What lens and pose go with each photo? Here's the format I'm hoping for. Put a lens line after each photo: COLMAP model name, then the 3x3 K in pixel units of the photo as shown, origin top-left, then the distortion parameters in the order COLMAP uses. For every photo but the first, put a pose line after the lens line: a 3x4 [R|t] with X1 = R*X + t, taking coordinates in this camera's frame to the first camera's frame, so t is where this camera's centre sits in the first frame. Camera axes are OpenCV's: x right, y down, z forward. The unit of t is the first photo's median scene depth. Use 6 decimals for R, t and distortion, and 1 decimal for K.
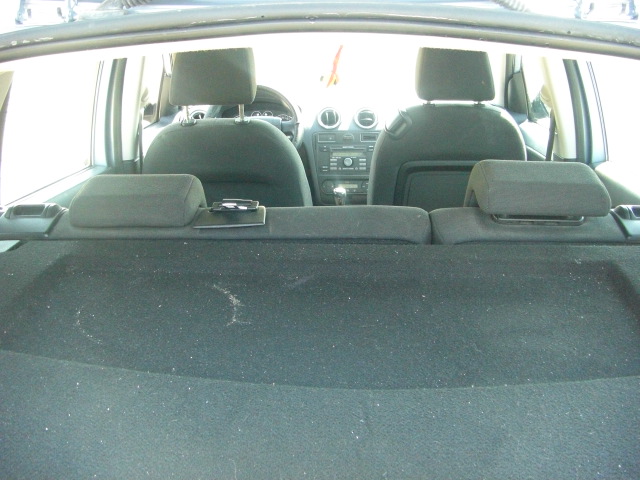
lens RADIAL K [[725.0, 0, 319.3], [0, 725.0, 240.1], [0, 0, 1]] dist [-0.142925, 0.000000]
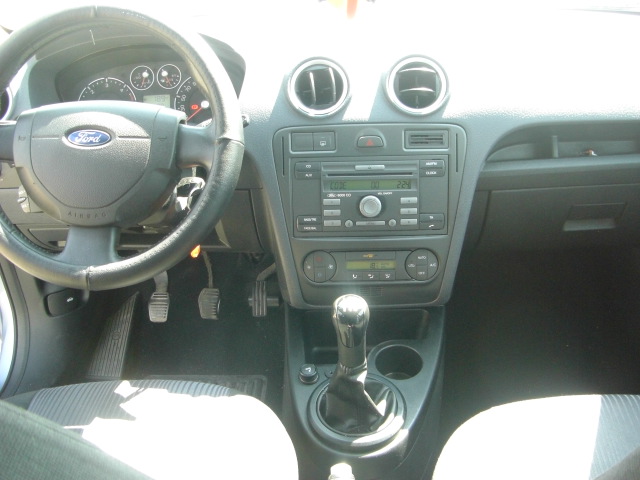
lens RADIAL K [[725.0, 0, 323.8], [0, 725.0, 240.6], [0, 0, 1]] dist [-0.142925, 0.000000]
pose [[0.999752, -0.021985, 0.003575, 0.013793], [0.021365, 0.991922, 0.125039, -0.137451], [-0.006295, -0.124932, 0.992145, 0.621909]]
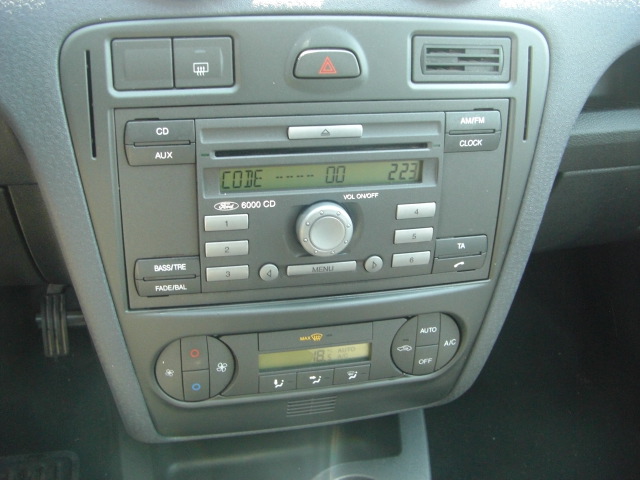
lens RADIAL K [[725.0, 0, 315.8], [0, 725.0, 233.3], [0, 0, 1]] dist [-0.142925, 0.000000]
pose [[0.964136, -0.074207, 0.254822, -0.000090], [0.007247, 0.967121, 0.254214, -0.144664], [-0.265308, -0.243250, 0.932974, 0.858749]]
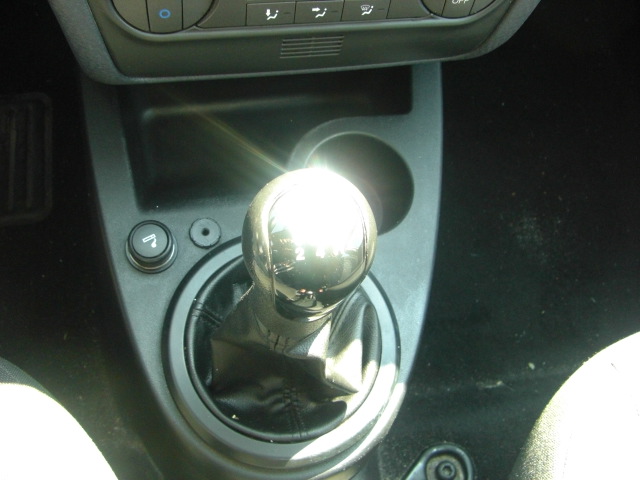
lens RADIAL K [[725.0, 0, 318.1], [0, 725.0, 241.9], [0, 0, 1]] dist [-0.142925, 0.000000]
pose [[0.968020, -0.130979, 0.213967, 0.006794], [-0.050598, 0.733431, 0.677878, -0.126144], [-0.245718, -0.667026, 0.703348, 0.888678]]
